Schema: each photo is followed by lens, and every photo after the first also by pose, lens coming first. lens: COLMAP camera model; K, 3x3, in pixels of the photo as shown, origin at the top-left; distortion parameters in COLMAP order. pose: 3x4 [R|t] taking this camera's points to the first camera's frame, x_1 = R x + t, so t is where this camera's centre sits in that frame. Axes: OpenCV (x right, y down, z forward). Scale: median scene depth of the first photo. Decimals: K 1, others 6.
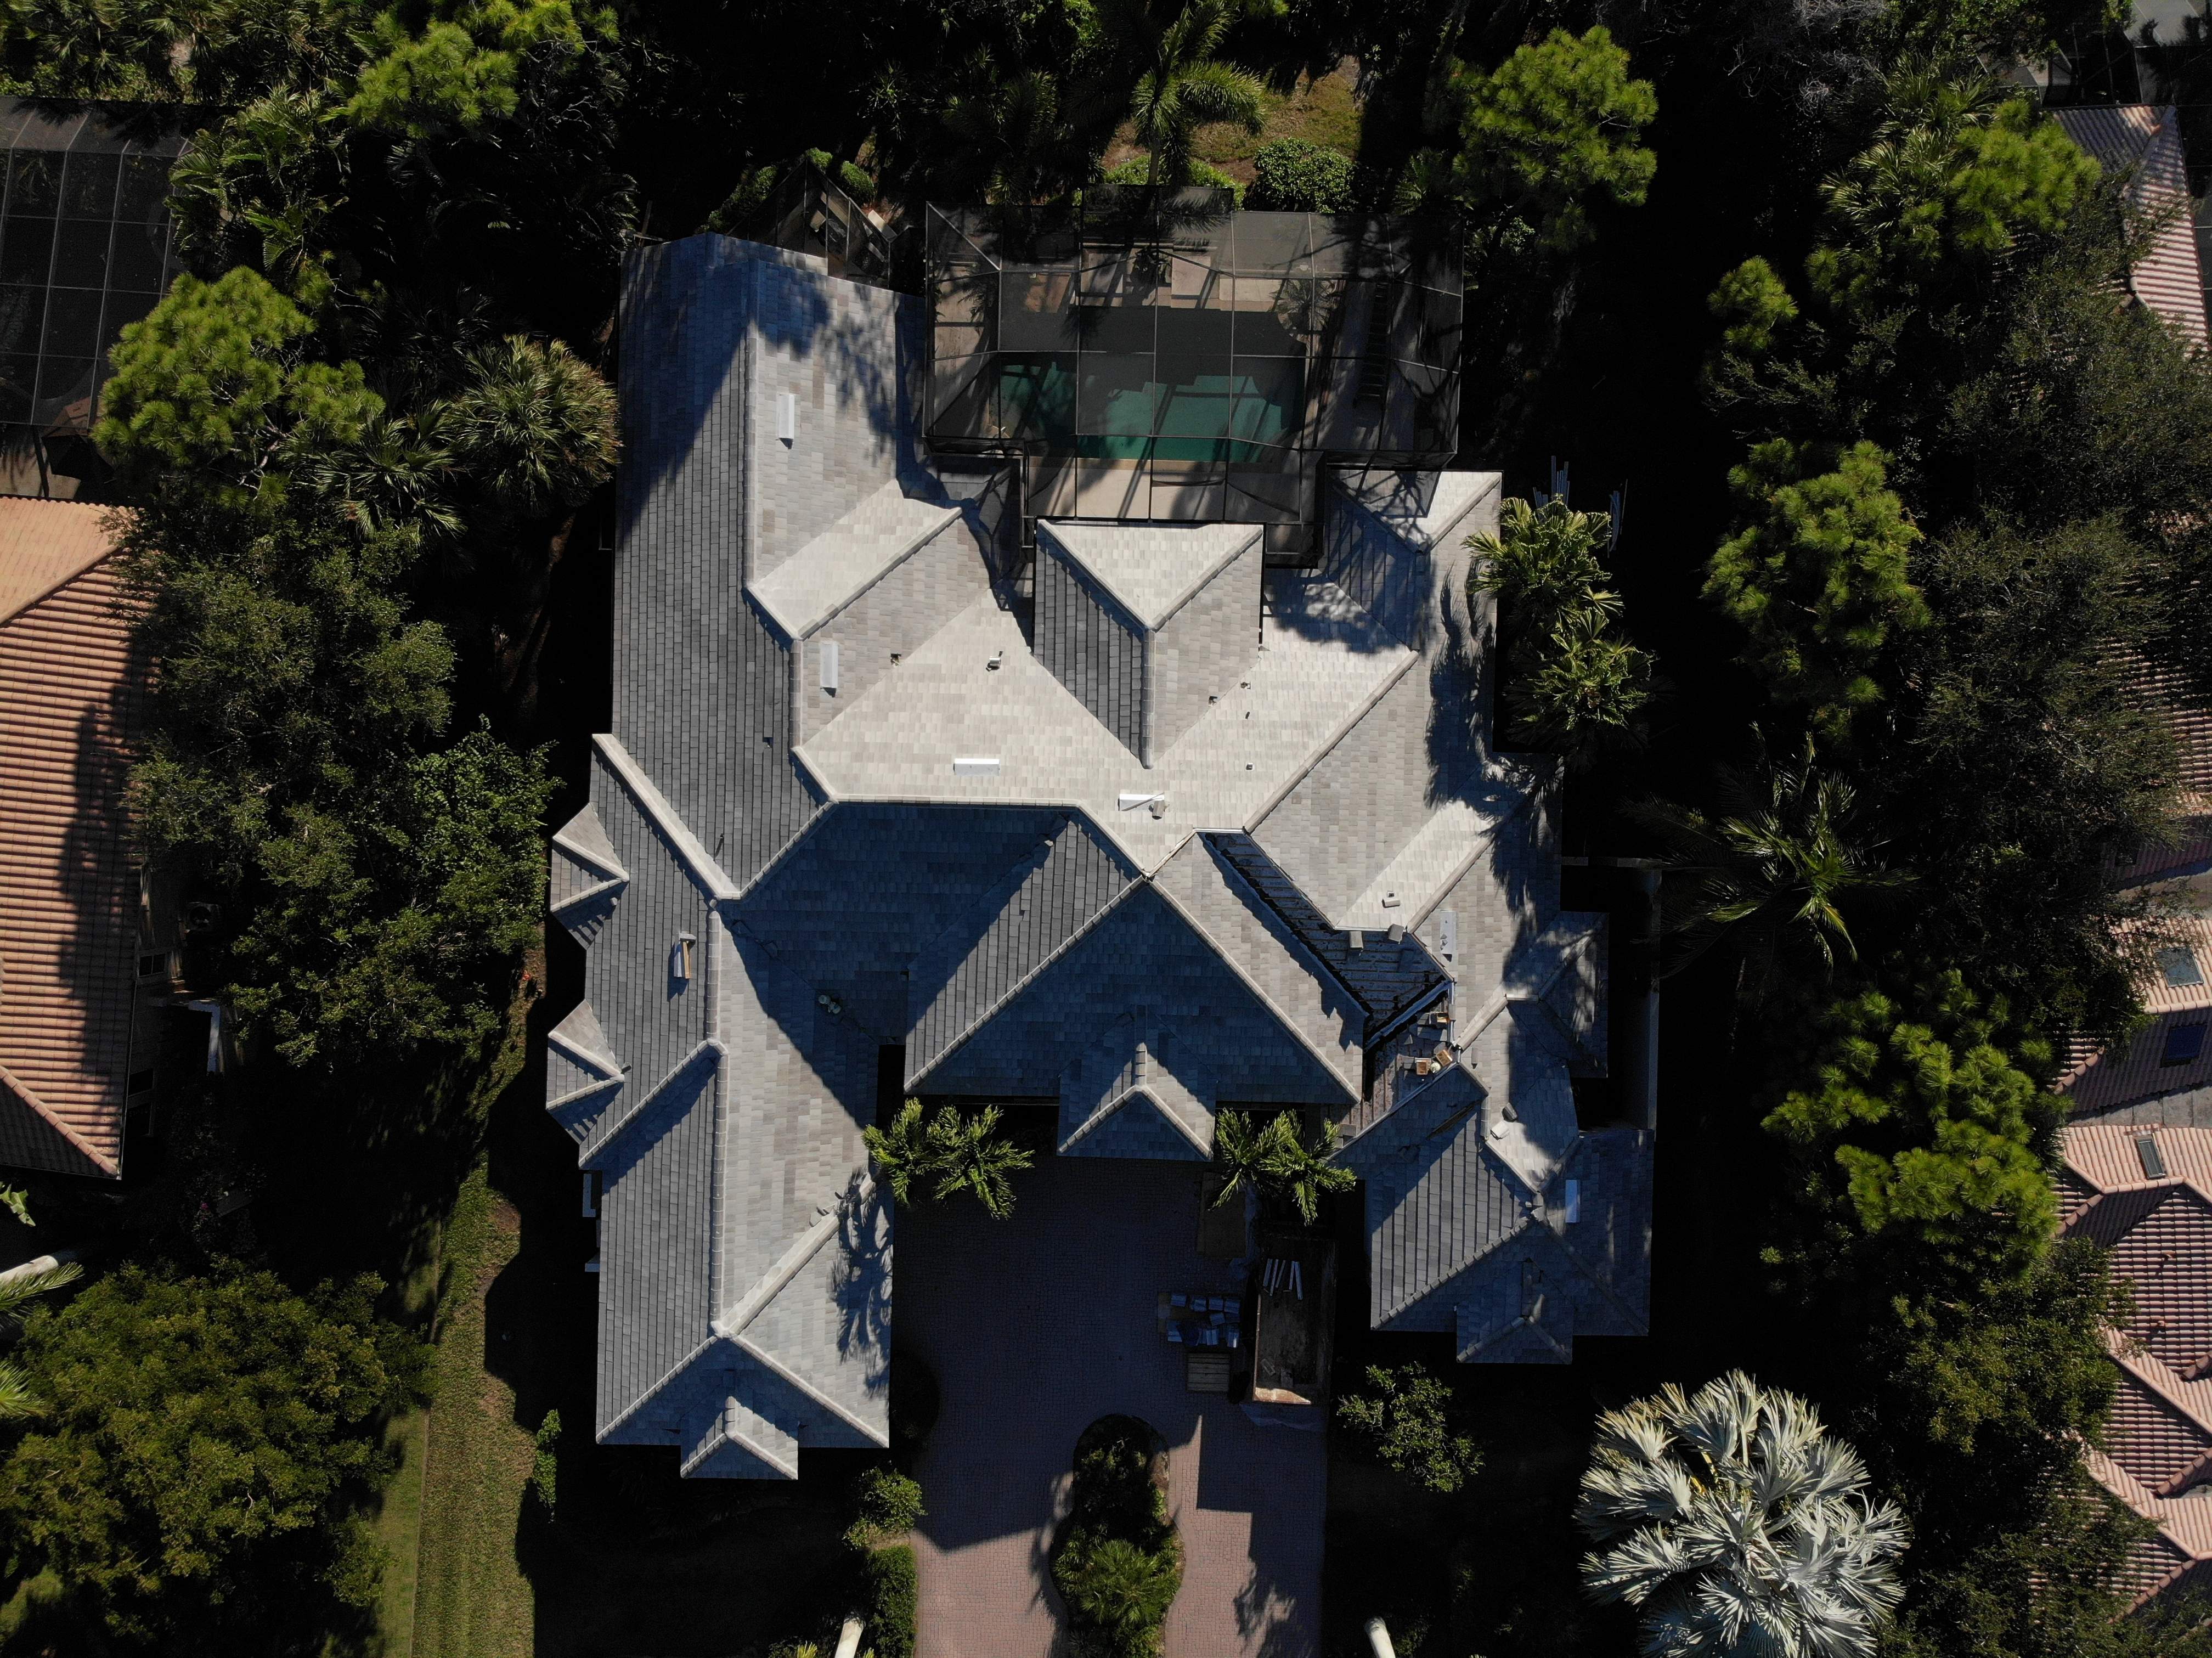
lens RADIAL K [[1608.1, 0, 1106.0], [0, 1608.1, 829.0], [0, 0, 1]] dist [0.114170, -0.247022]
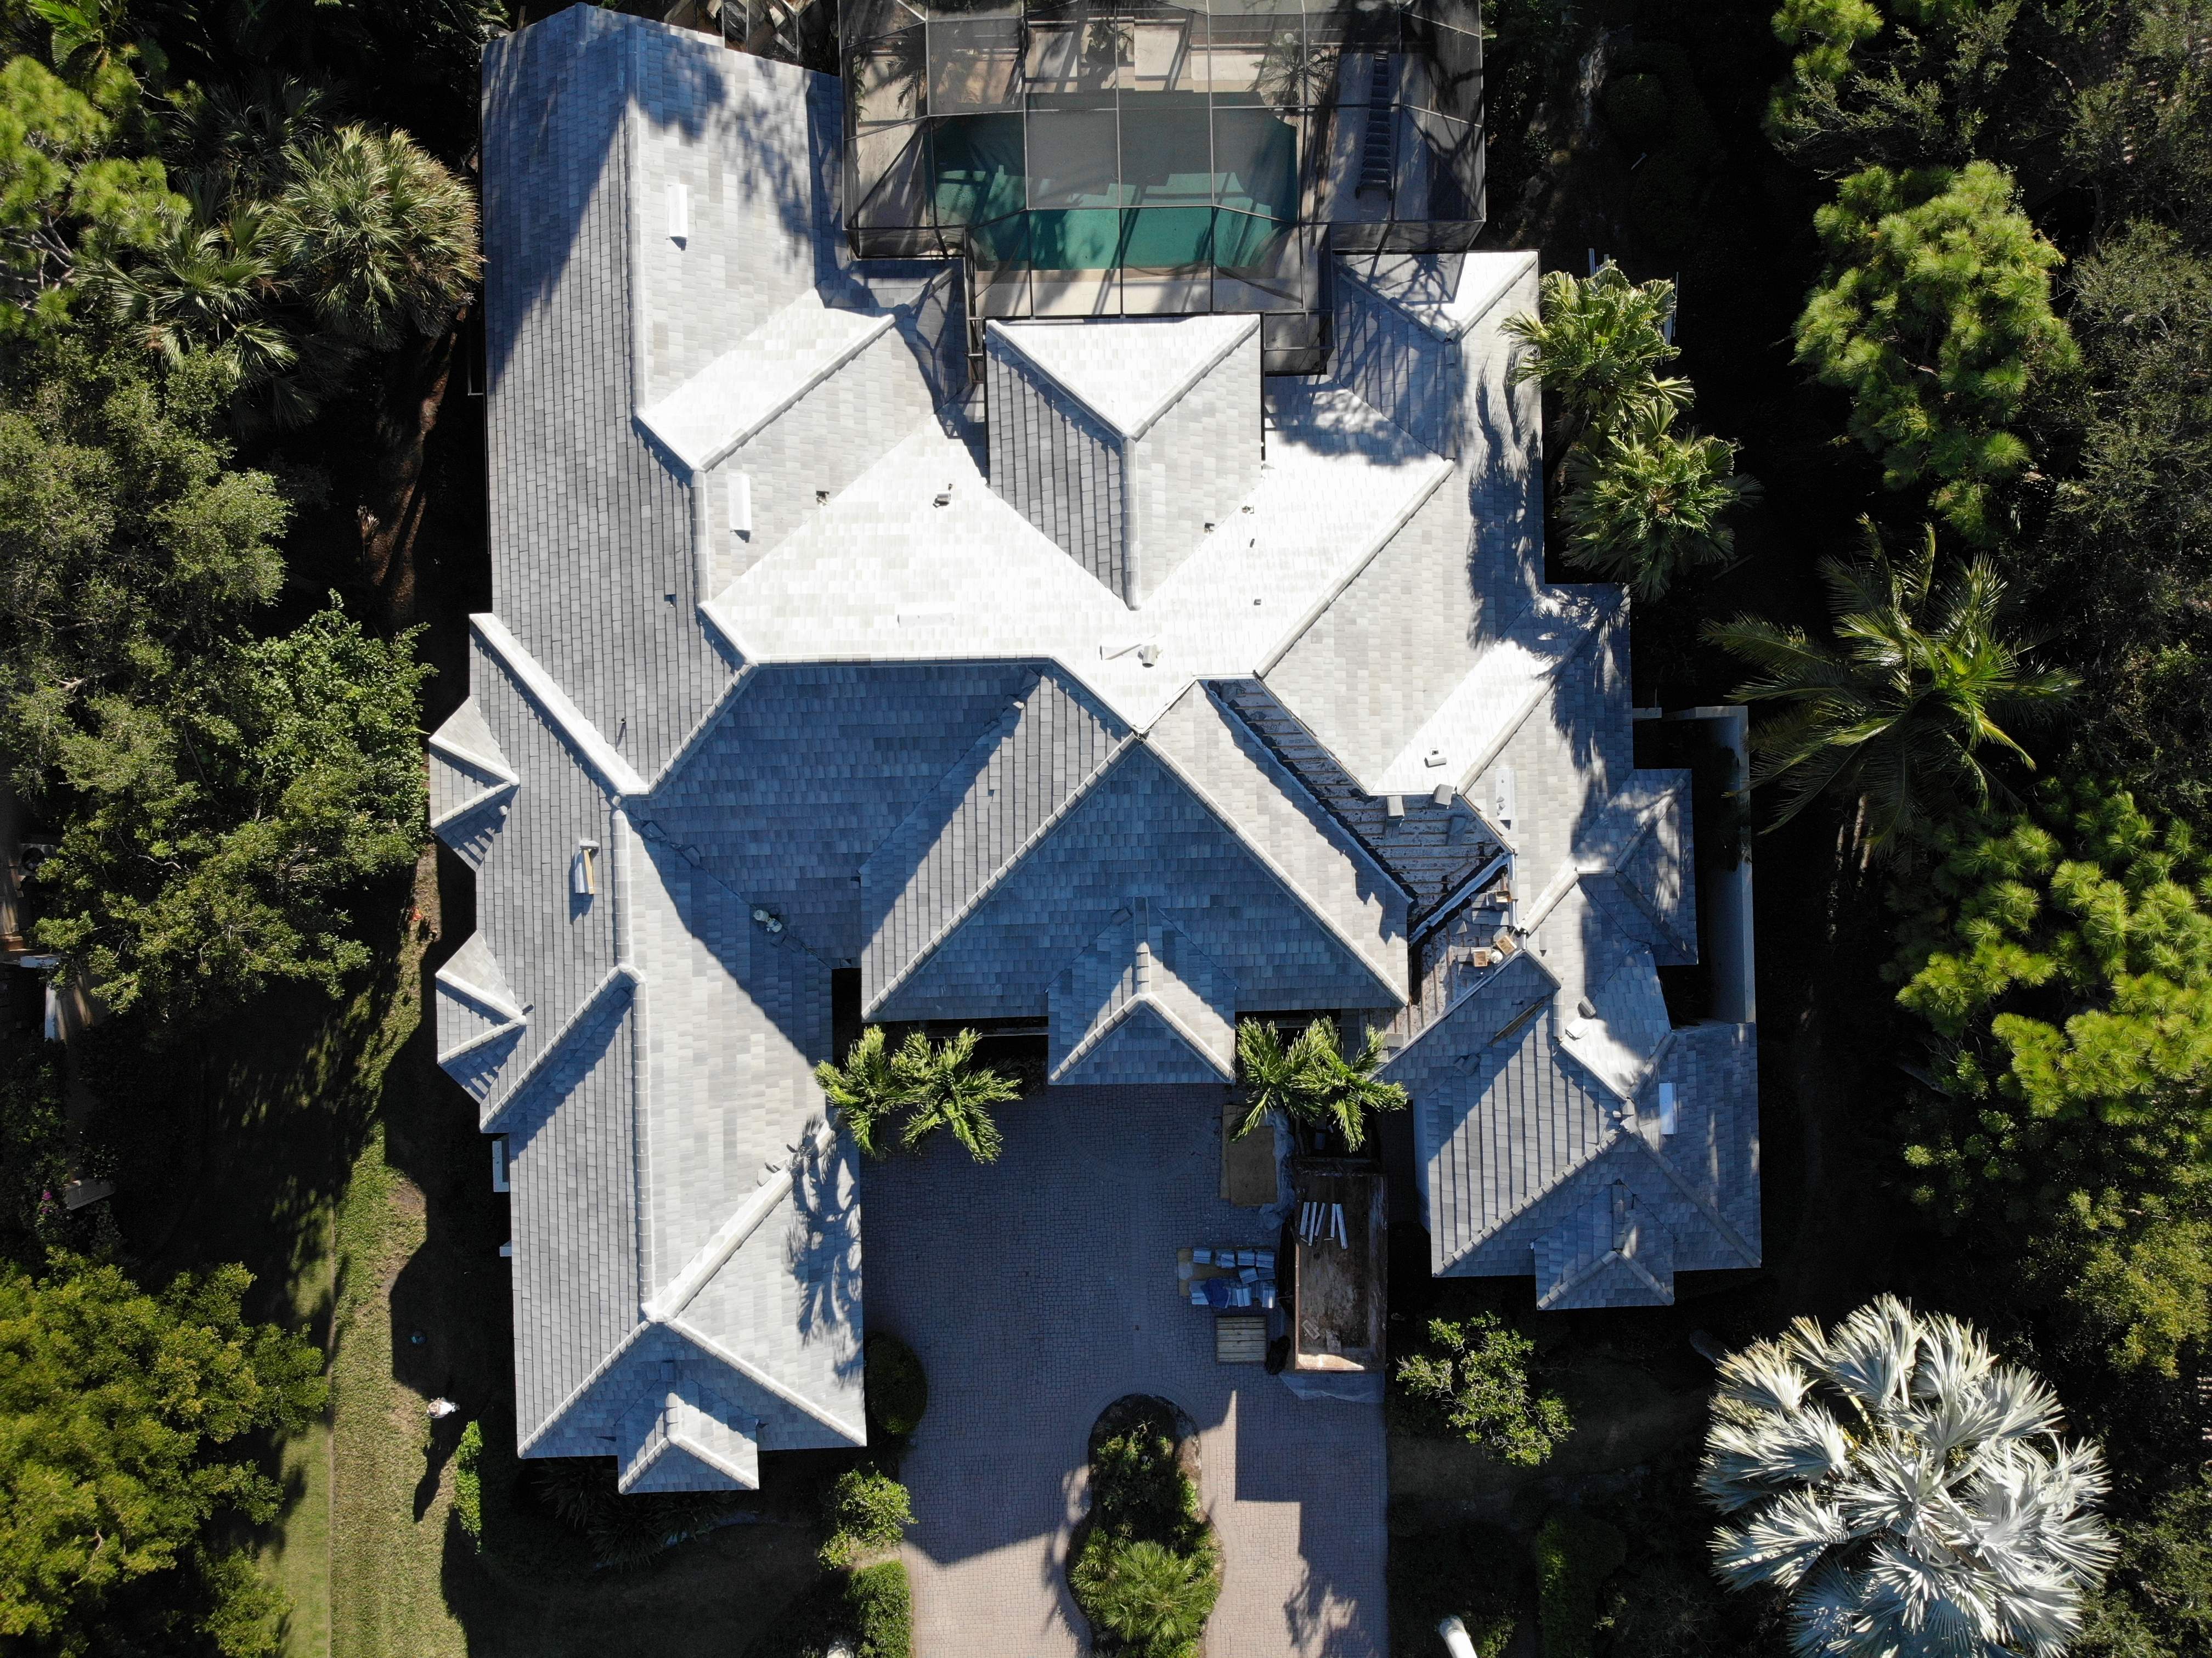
lens RADIAL K [[1608.1, 0, 1106.0], [0, 1608.1, 829.0], [0, 0, 1]] dist [0.114170, -0.247022]
pose [[0.998761, -0.049692, 0.002508, 0.003858], [0.049697, 0.998763, -0.001886, 0.074361], [-0.002411, 0.002008, 0.999995, 0.169144]]
